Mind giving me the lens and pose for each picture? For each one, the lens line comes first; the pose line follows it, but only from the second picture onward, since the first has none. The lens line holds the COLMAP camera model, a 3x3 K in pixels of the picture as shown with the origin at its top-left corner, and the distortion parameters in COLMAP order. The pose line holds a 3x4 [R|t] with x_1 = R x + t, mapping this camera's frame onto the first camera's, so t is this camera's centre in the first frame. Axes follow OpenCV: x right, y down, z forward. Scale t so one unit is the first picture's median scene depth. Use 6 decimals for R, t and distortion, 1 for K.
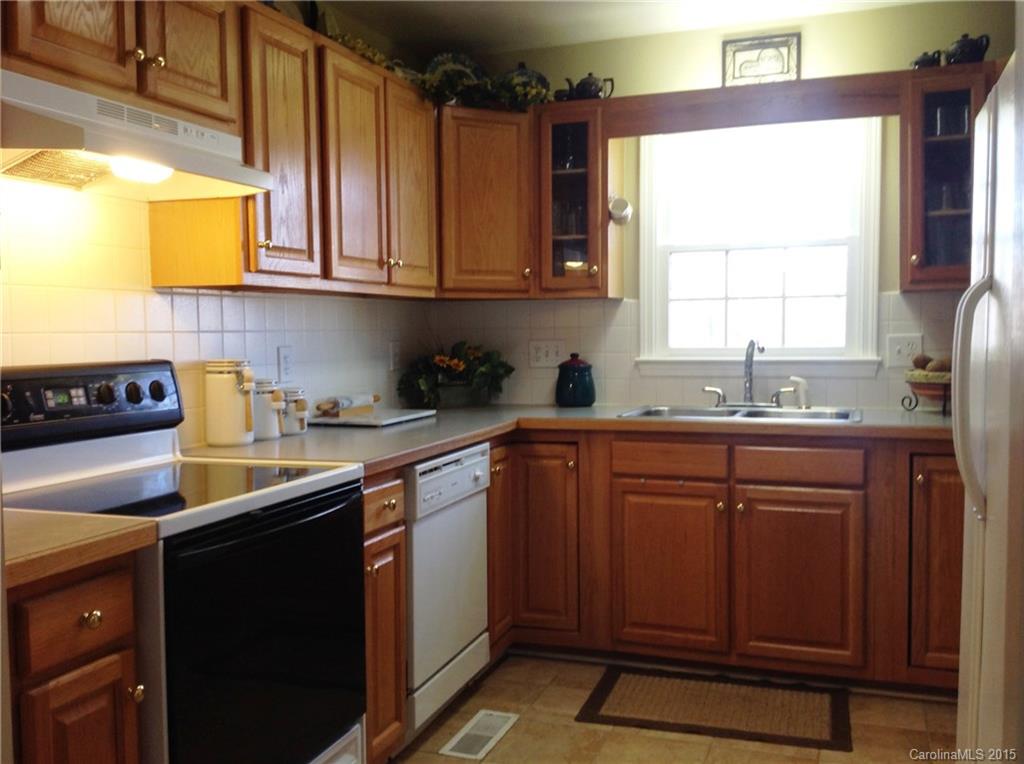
lens RADIAL K [[956.3, 0, 512.0], [0, 956.3, 382.0], [0, 0, 1]] dist [0.212871, -0.498329]
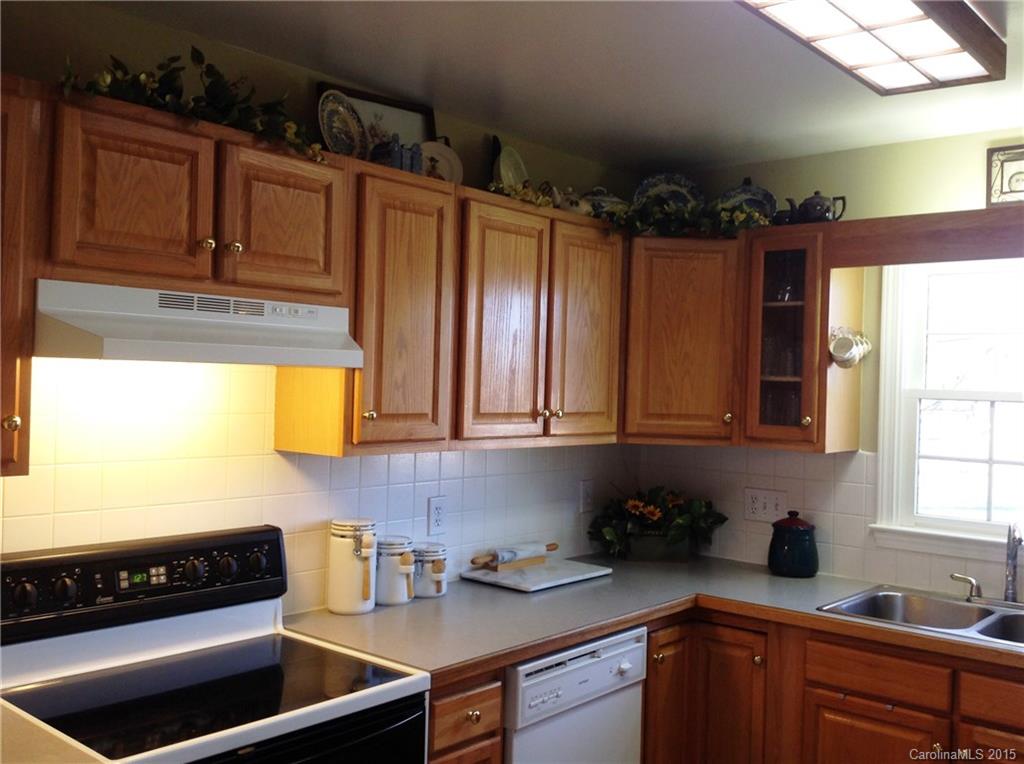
lens RADIAL K [[956.3, 0, 512.0], [0, 956.3, 382.0], [0, 0, 1]] dist [0.212871, -0.498329]
pose [[0.932306, 0.037940, -0.359676, 0.157674], [-0.058902, 0.997133, -0.047495, -0.100590], [0.356843, 0.065466, 0.931868, 0.121169]]
